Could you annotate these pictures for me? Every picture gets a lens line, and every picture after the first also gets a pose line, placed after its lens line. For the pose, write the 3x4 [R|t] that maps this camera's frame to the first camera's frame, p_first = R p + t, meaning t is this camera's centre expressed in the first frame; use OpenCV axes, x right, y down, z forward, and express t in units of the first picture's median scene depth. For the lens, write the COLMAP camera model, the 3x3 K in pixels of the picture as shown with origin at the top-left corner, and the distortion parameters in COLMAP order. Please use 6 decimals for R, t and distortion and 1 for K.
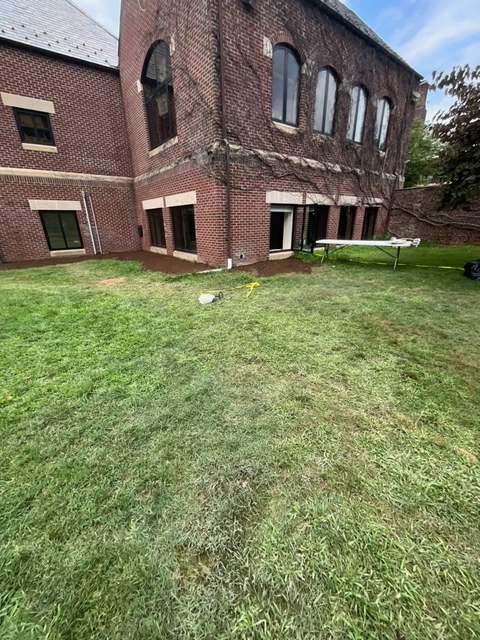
lens RADIAL K [[258.2, 0, 237.5], [0, 258.2, 317.4], [0, 0, 1]] dist [-0.002103, 0.001688]
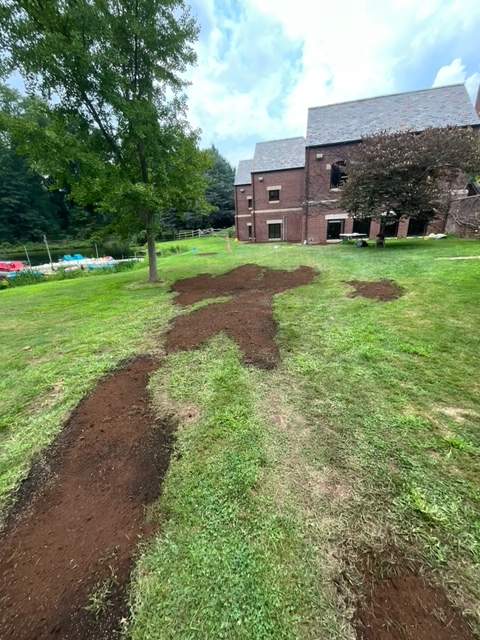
lens RADIAL K [[258.2, 0, 242.9], [0, 258.2, 320.3], [0, 0, 1]] dist [-0.002103, 0.001688]
pose [[0.625148, 0.252612, -0.738496, 1.784656], [-0.253135, 0.960653, 0.114320, 0.445477], [0.738317, 0.115472, 0.664496, -1.228758]]
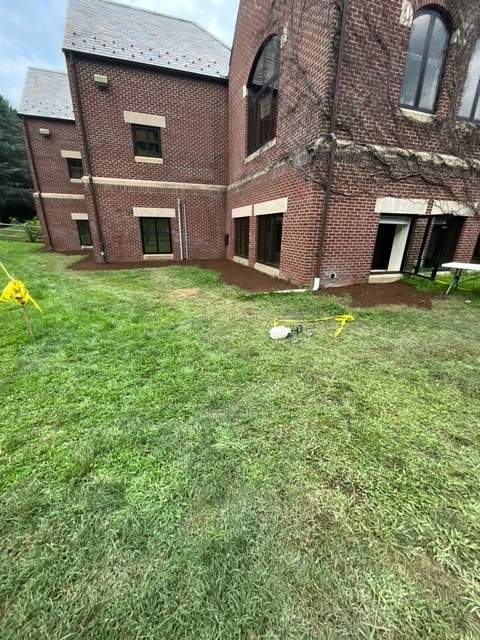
lens RADIAL K [[258.2, 0, 235.7], [0, 258.2, 318.7], [0, 0, 1]] dist [-0.002103, 0.001688]
pose [[0.944230, 0.134156, -0.300718, -0.010784], [-0.142727, 0.989740, -0.006609, -0.054512], [0.296746, 0.049161, 0.953690, 0.136624]]
